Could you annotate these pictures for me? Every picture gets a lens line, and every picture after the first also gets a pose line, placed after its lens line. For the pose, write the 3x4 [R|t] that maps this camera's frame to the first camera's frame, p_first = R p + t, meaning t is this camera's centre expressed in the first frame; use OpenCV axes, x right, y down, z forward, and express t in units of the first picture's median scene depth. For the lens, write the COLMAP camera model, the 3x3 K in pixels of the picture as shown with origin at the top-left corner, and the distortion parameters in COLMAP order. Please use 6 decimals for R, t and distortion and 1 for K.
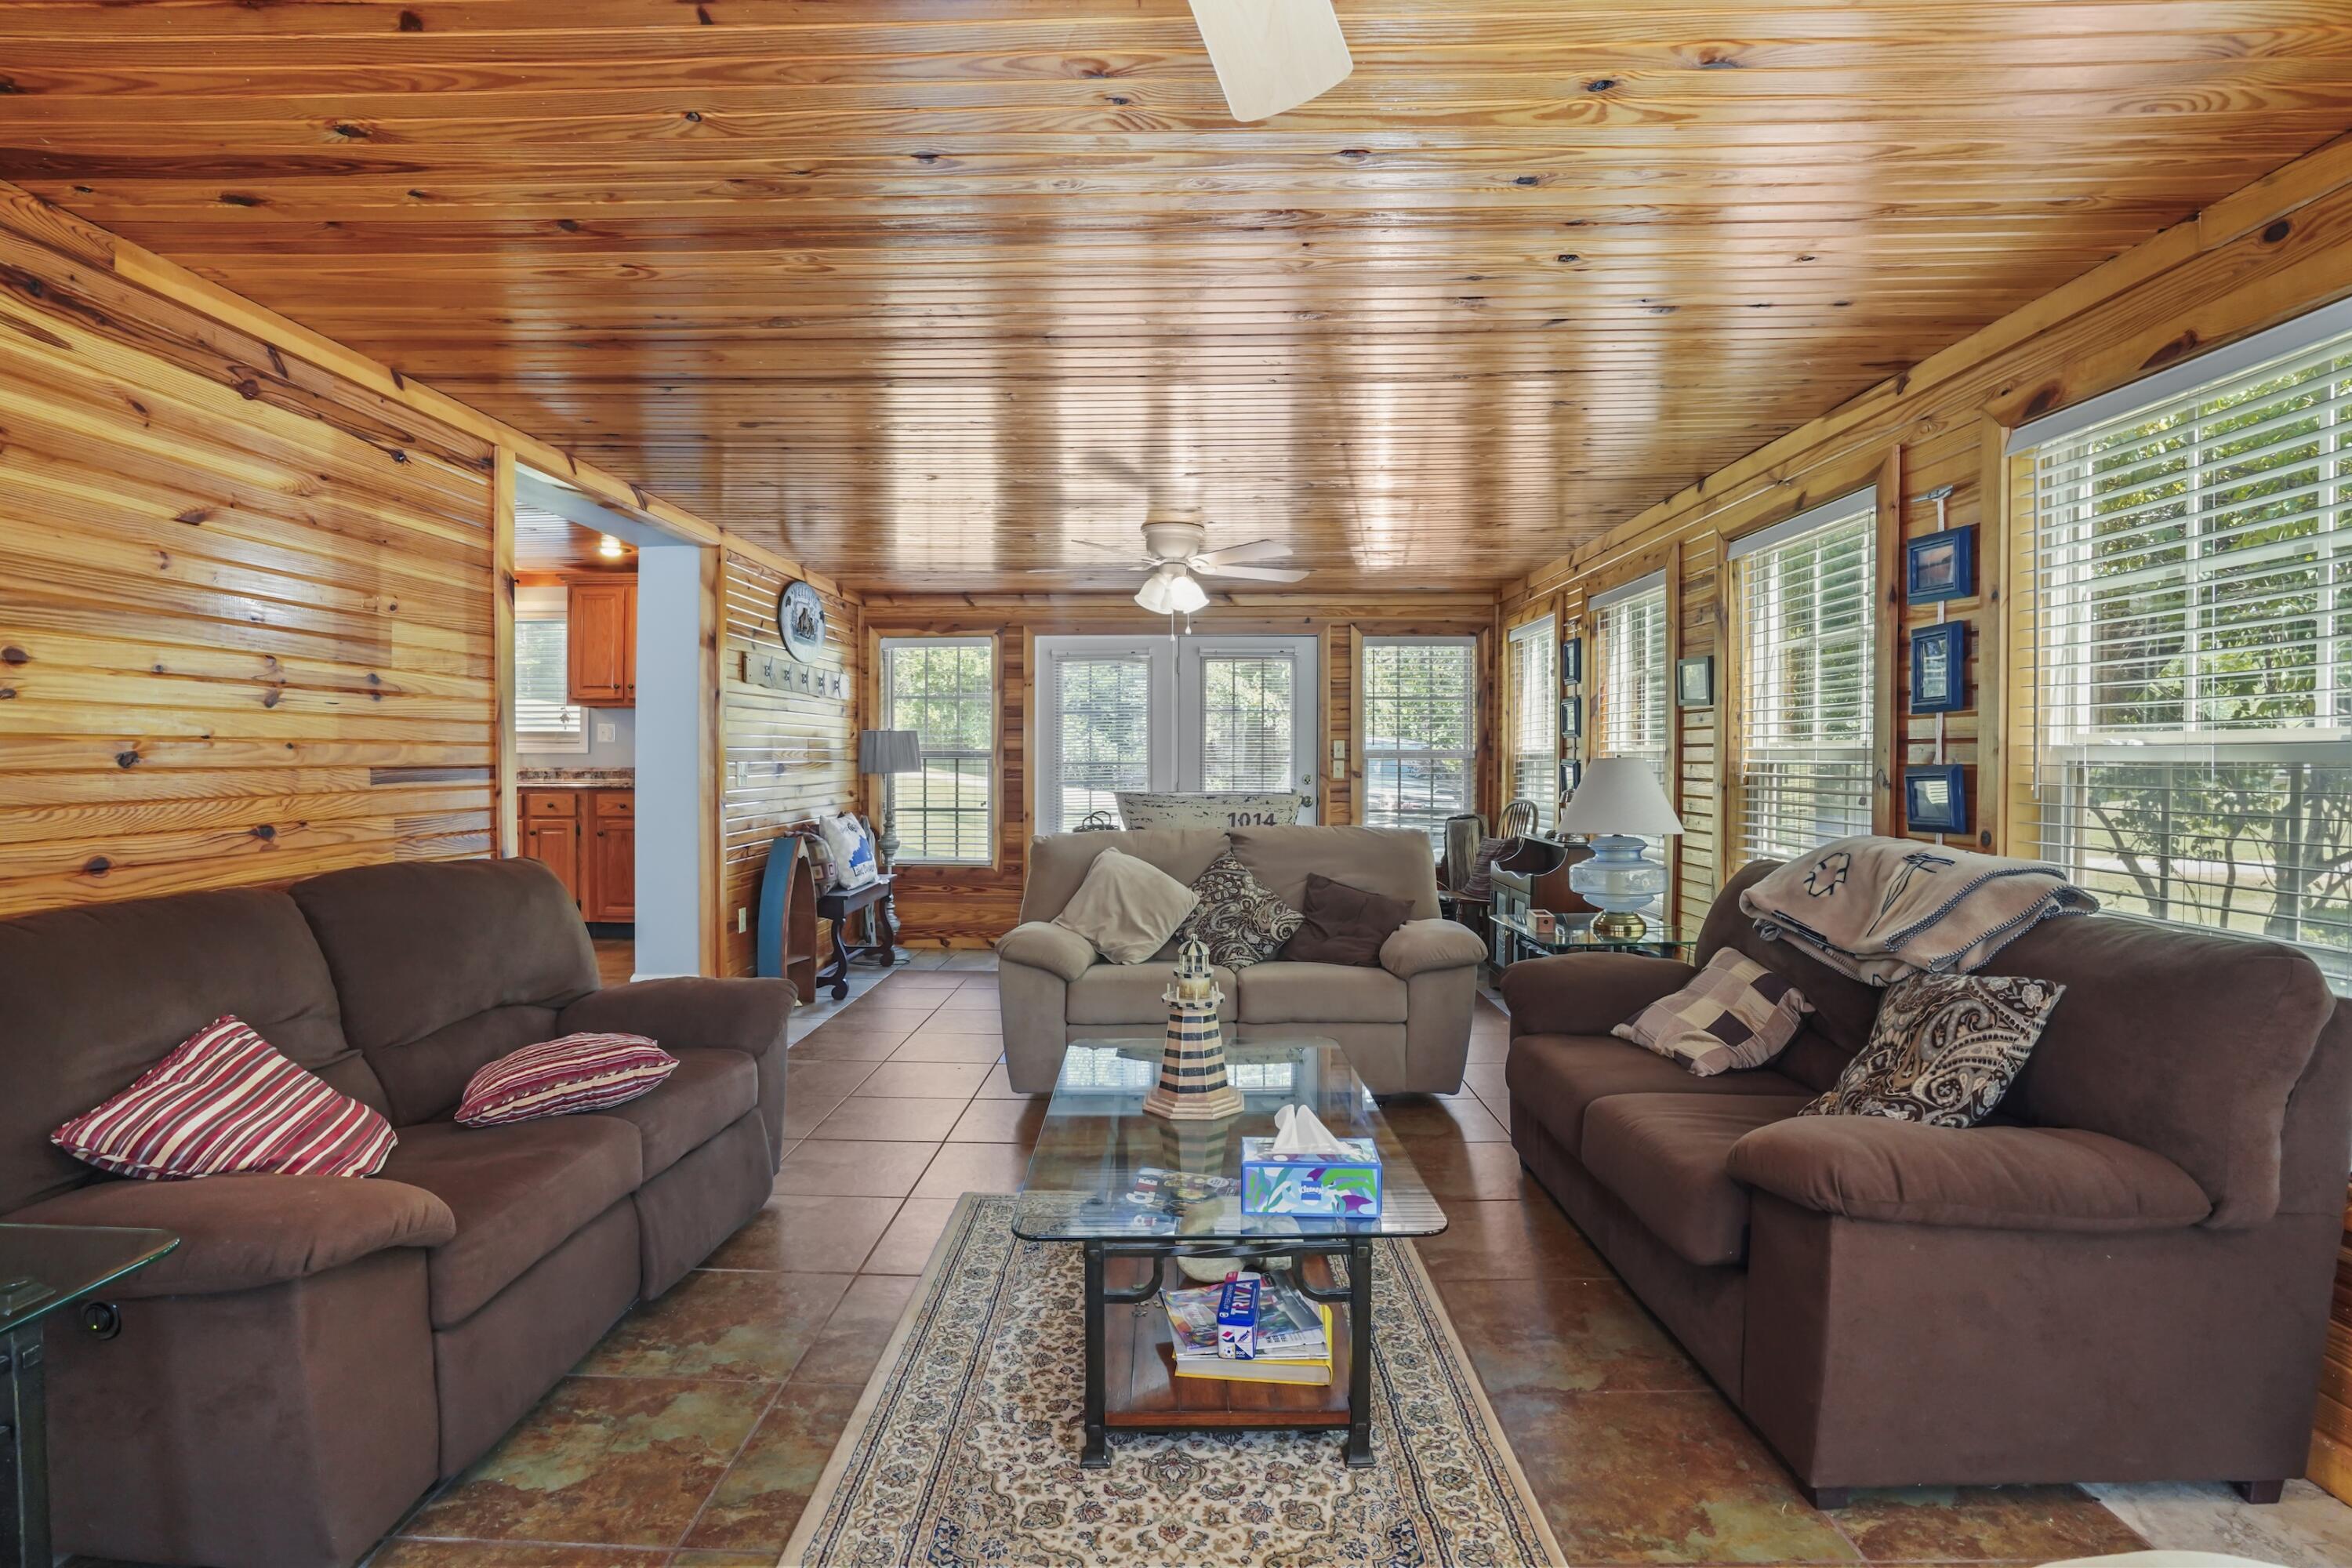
lens RADIAL K [[1096.3, 0, 1172.8], [0, 1096.3, 779.6], [0, 0, 1]] dist [-0.054019, 0.020931]
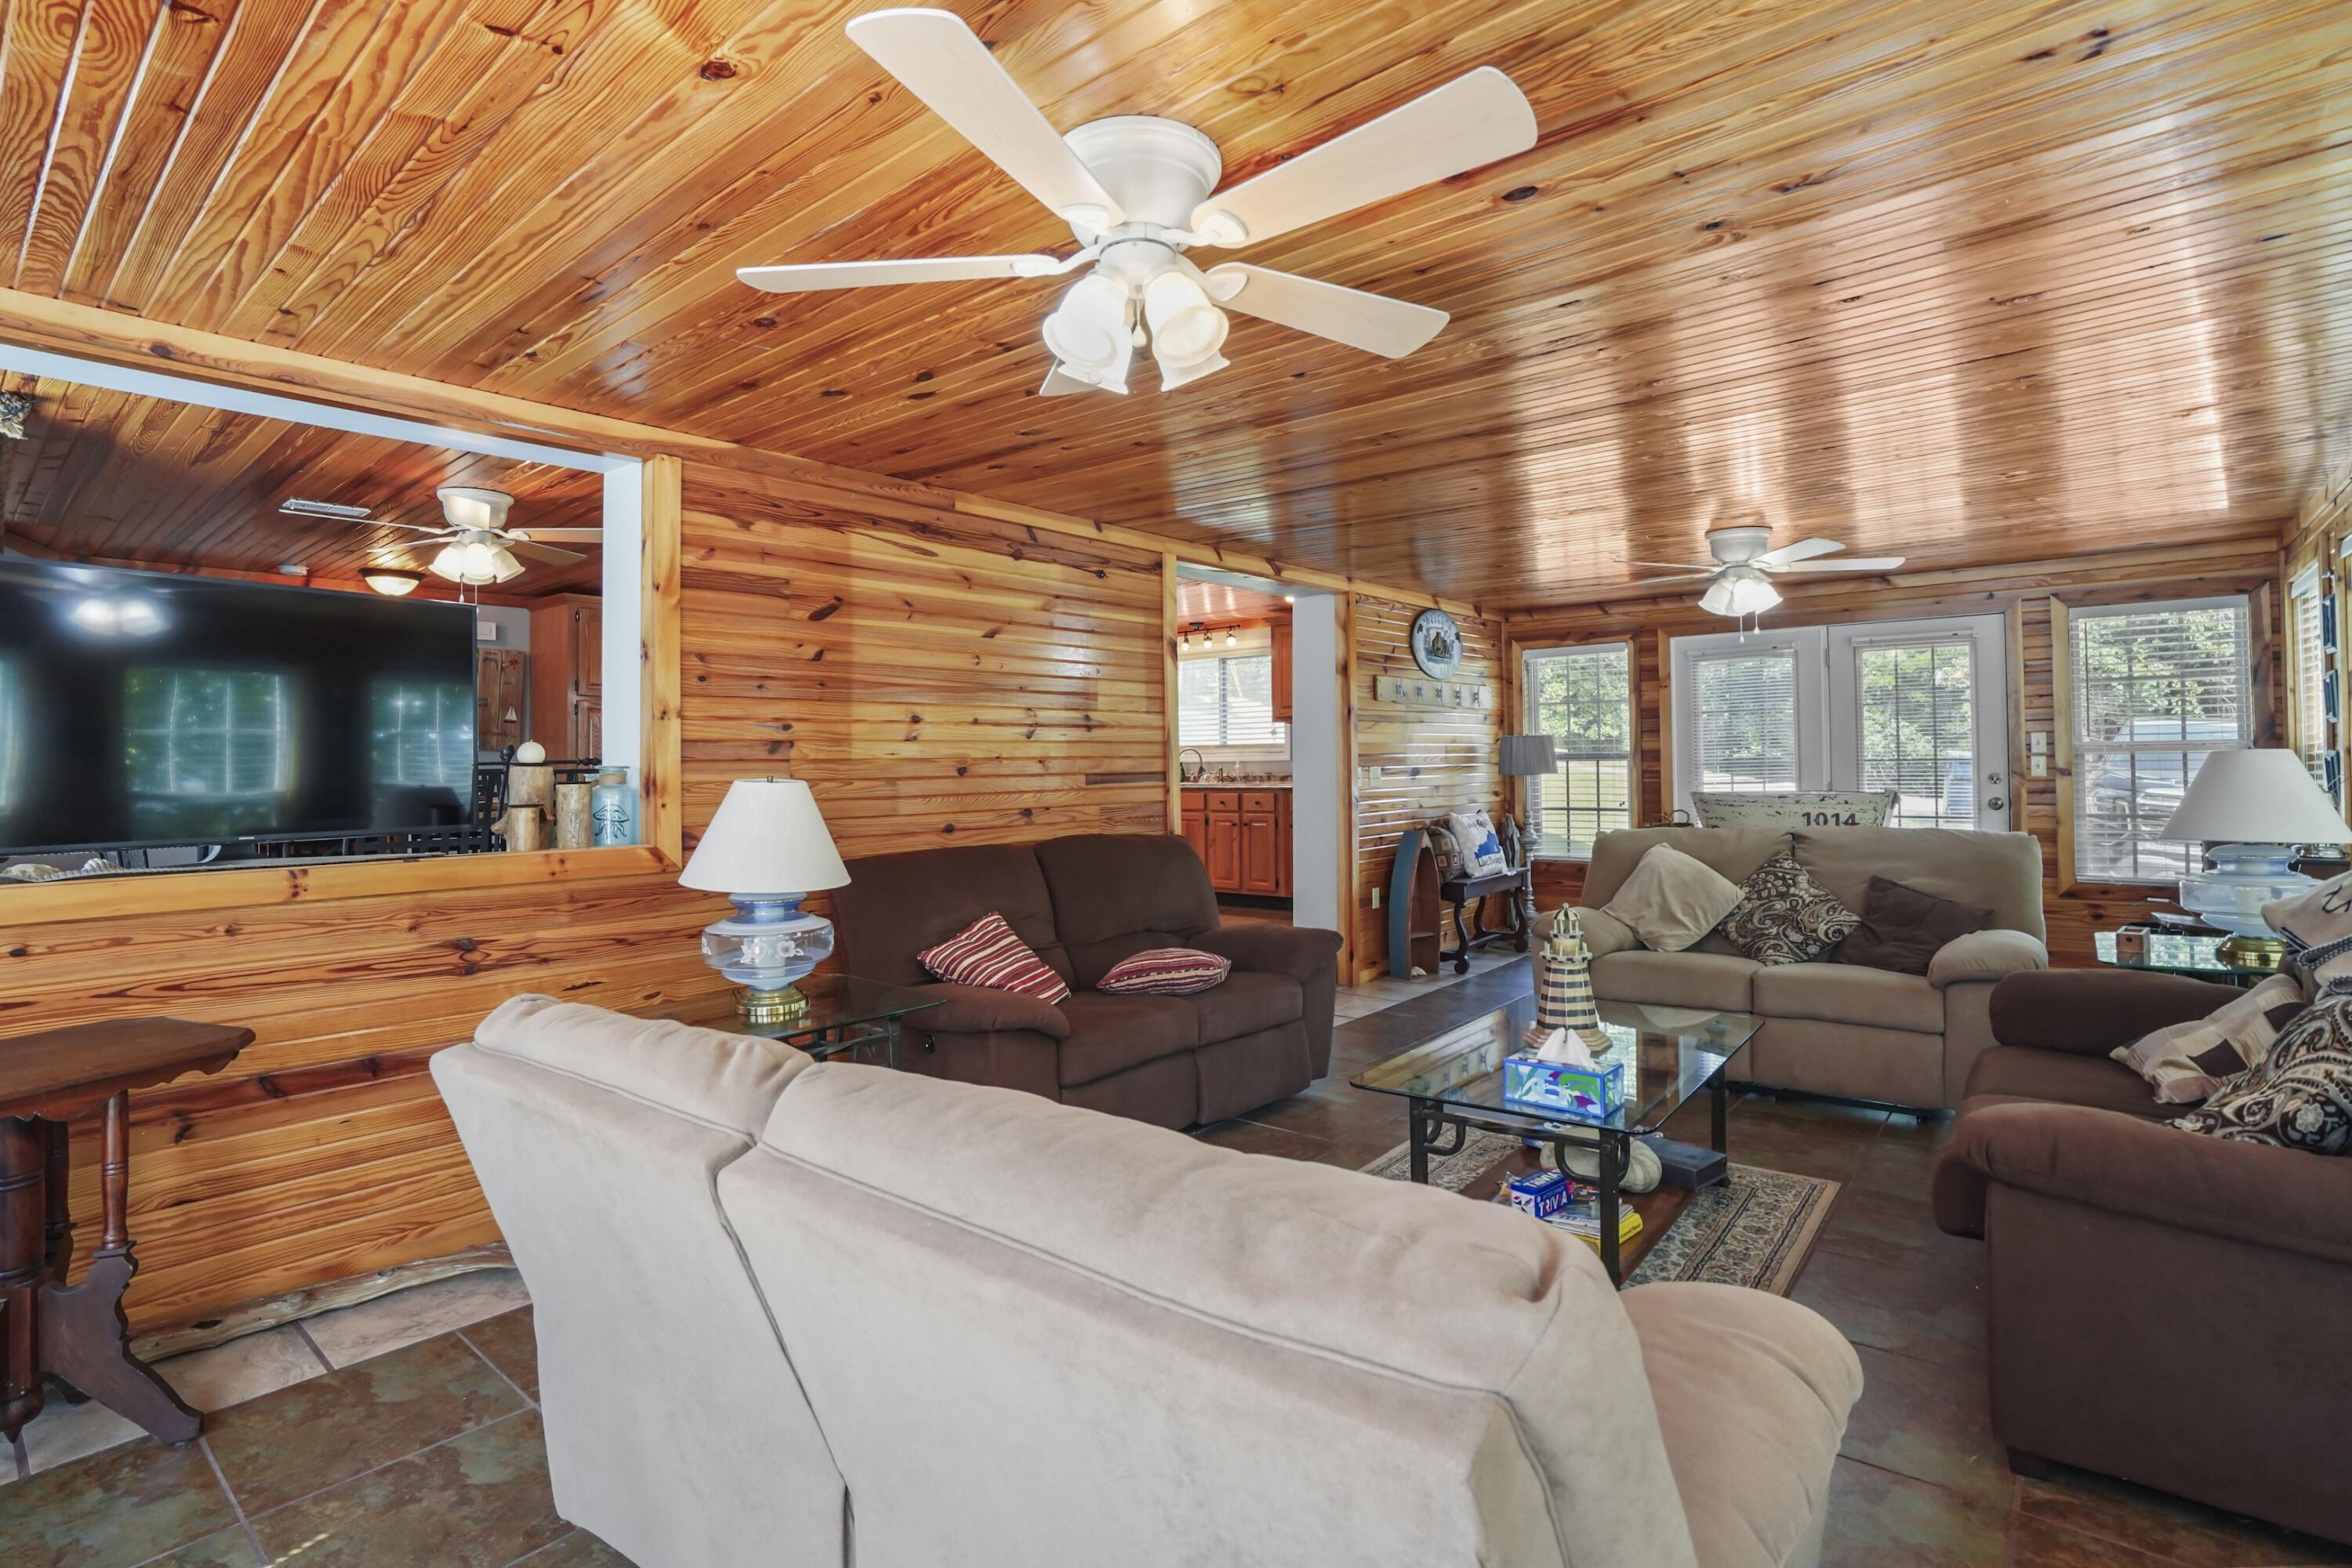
lens RADIAL K [[1096.3, 0, 1158.7], [0, 1096.3, 763.9], [0, 0, 1]] dist [-0.054019, 0.020931]
pose [[0.782140, -0.013492, -0.622957, 0.288720], [0.003570, 0.999846, -0.017172, 0.001526], [0.623093, 0.011206, 0.782068, -0.168413]]
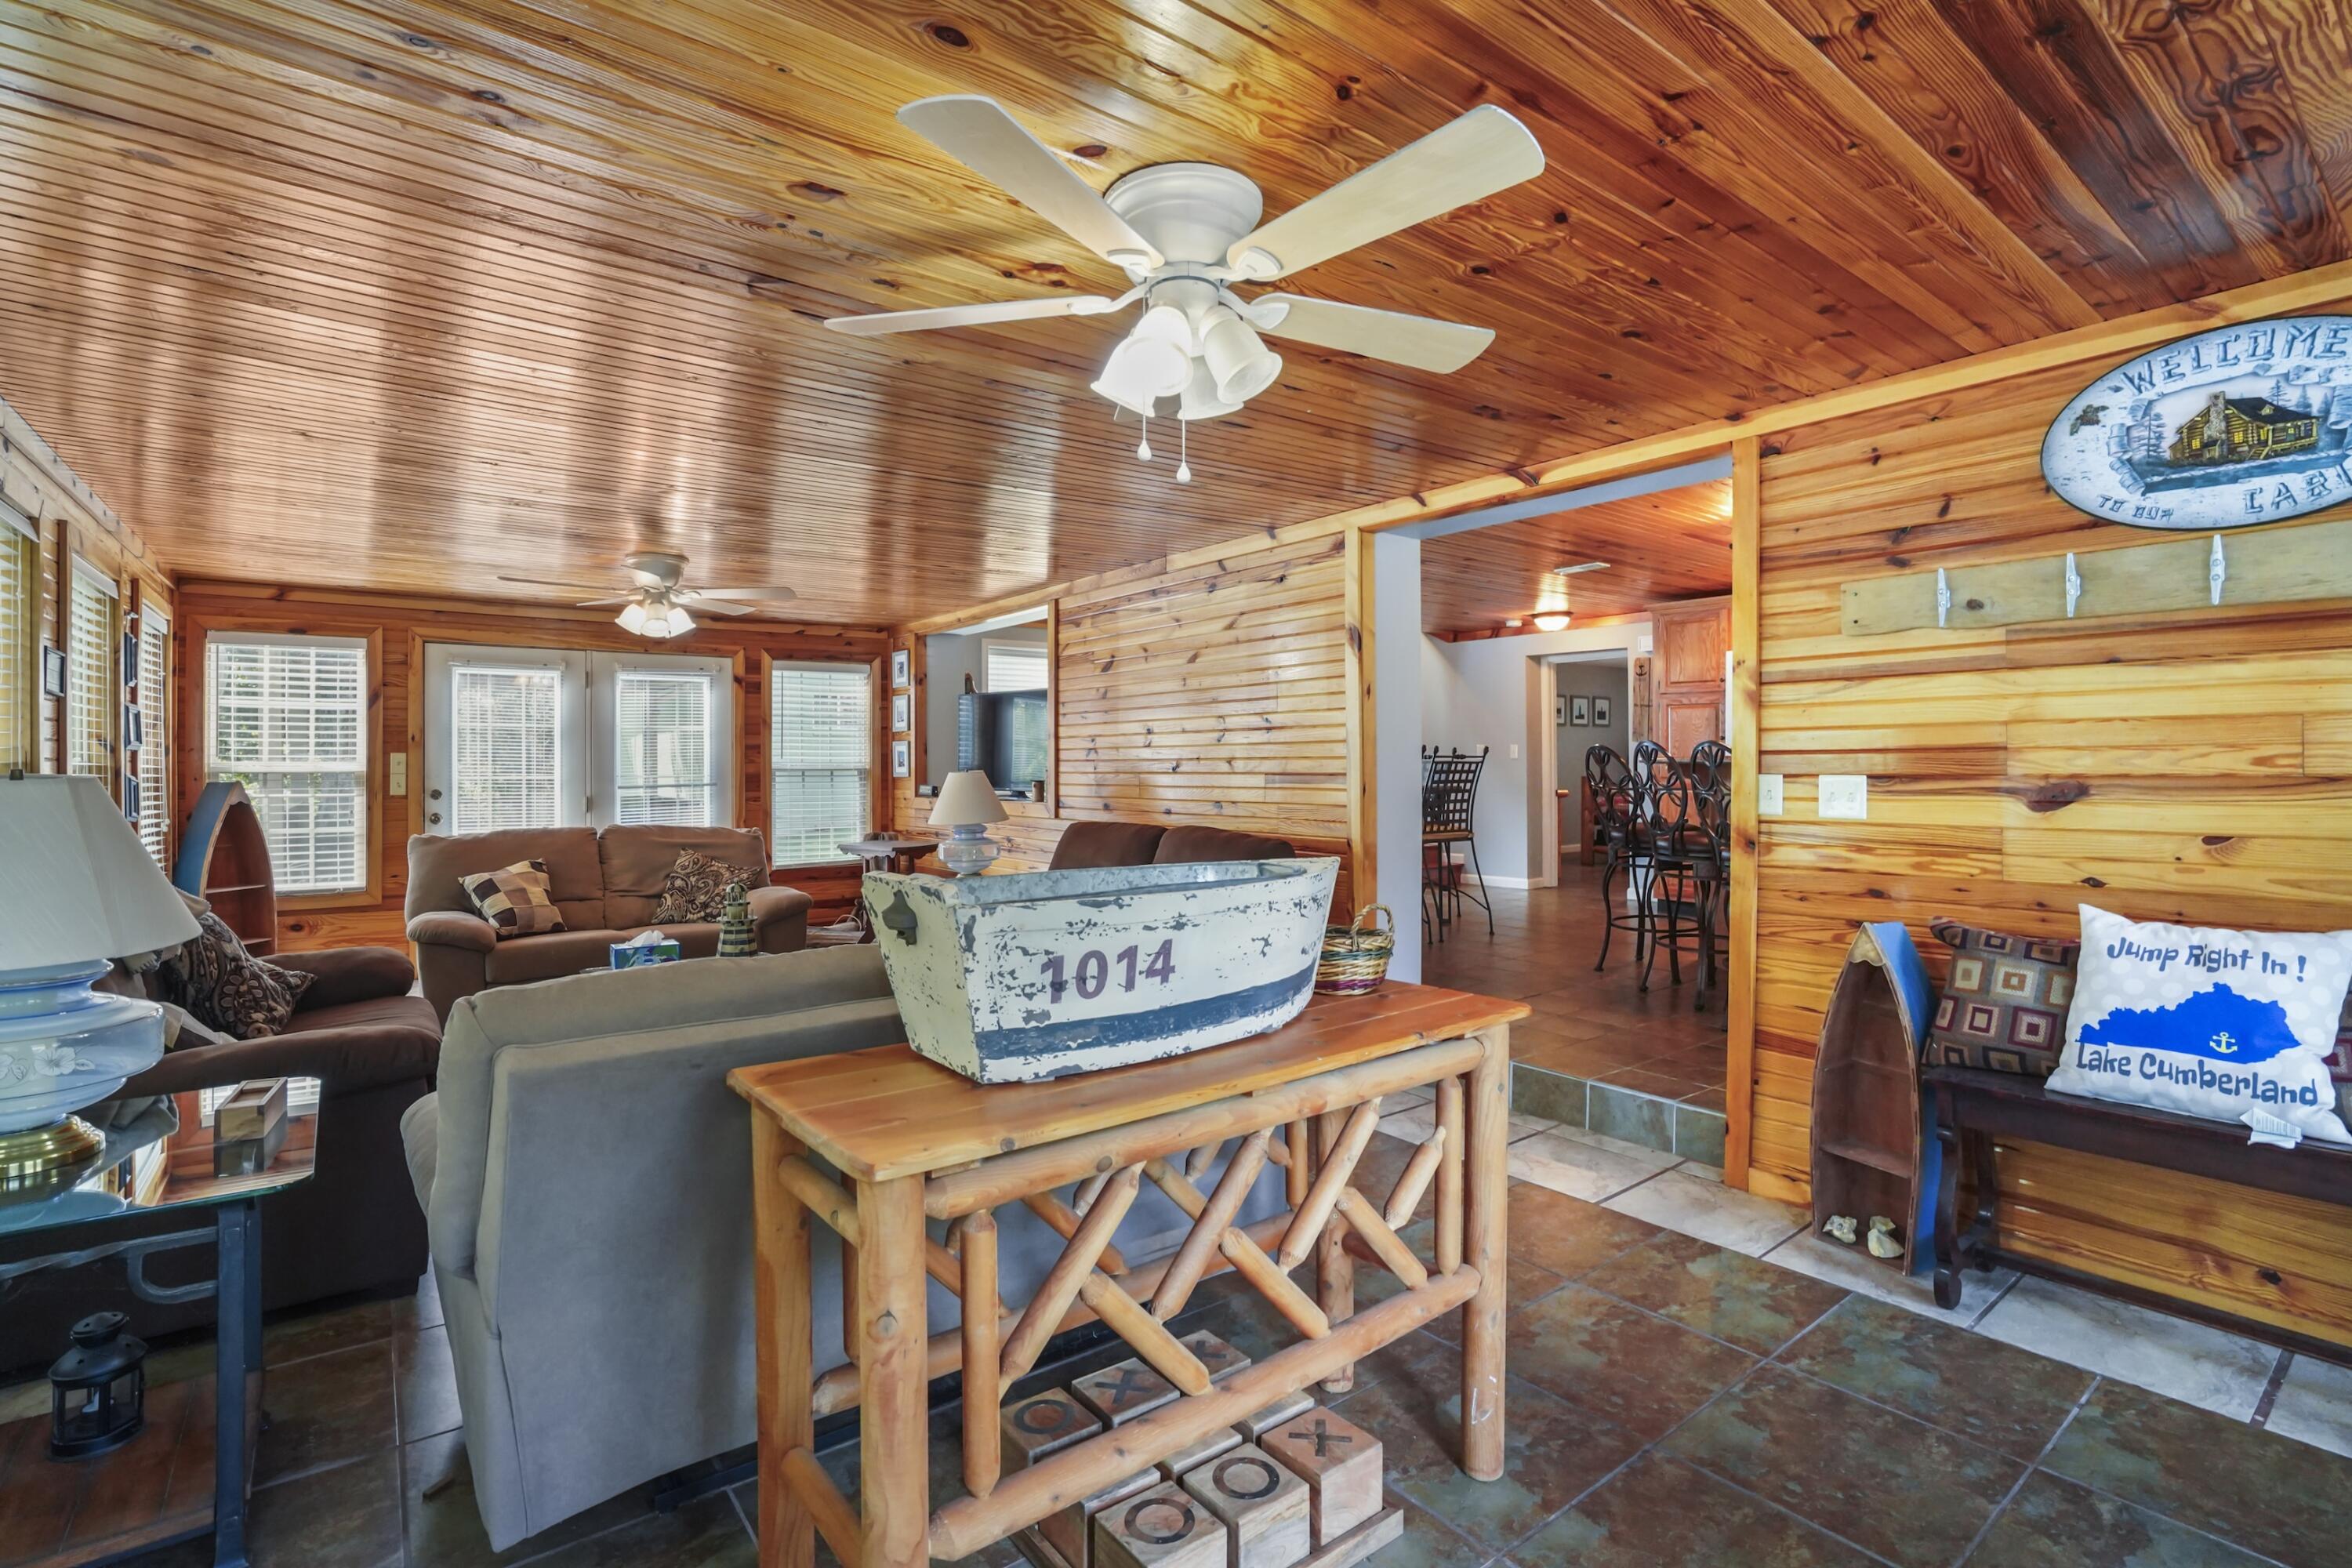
lens RADIAL K [[1096.3, 0, 1188.1], [0, 1096.3, 776.1], [0, 0, 1]] dist [-0.054019, 0.020931]
pose [[-0.789569, 0.010246, -0.613577, 0.331602], [-0.009702, 0.999527, 0.029175, -0.047355], [0.613586, 0.028988, -0.789096, 1.893481]]
